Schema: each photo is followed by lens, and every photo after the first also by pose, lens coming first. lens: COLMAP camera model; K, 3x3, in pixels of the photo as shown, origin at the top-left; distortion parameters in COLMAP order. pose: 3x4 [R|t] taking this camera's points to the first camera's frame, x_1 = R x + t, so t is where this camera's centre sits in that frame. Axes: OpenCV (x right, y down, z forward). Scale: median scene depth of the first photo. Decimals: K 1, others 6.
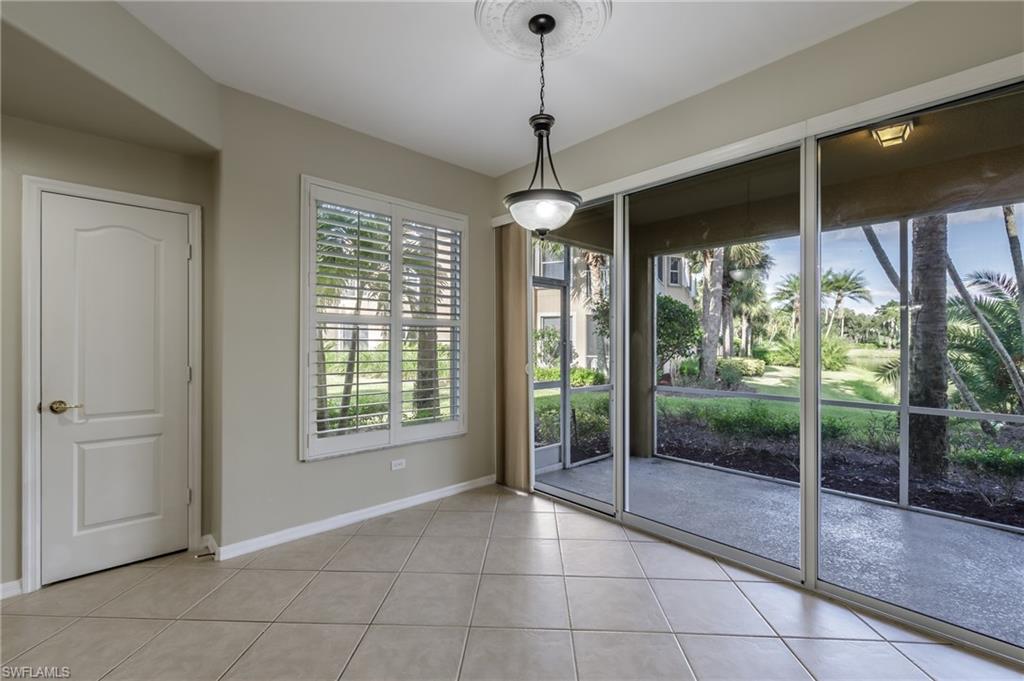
lens RADIAL K [[443.6, 0, 525.6], [0, 443.6, 342.2], [0, 0, 1]] dist [0.009572, -0.002930]
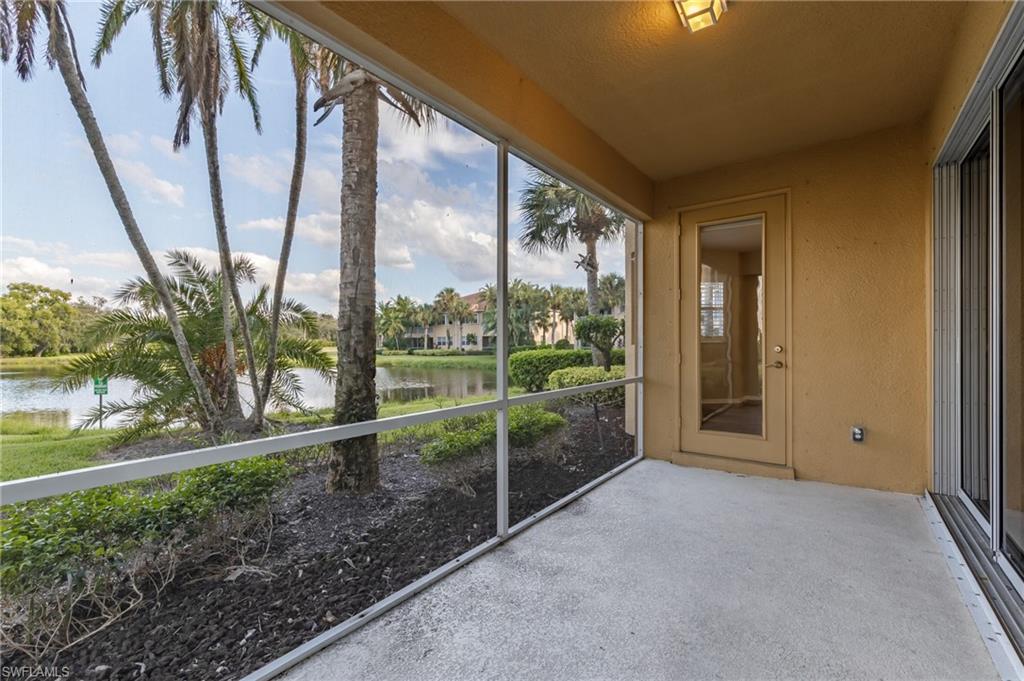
lens RADIAL K [[443.6, 0, 512.6], [0, 443.6, 341.8], [0, 0, 1]] dist [0.009572, -0.002930]
pose [[-0.175774, 0.010955, 0.984370, 0.020896], [0.000775, 0.999939, -0.010990, 0.009326], [-0.984430, -0.001169, -0.175772, 0.181062]]
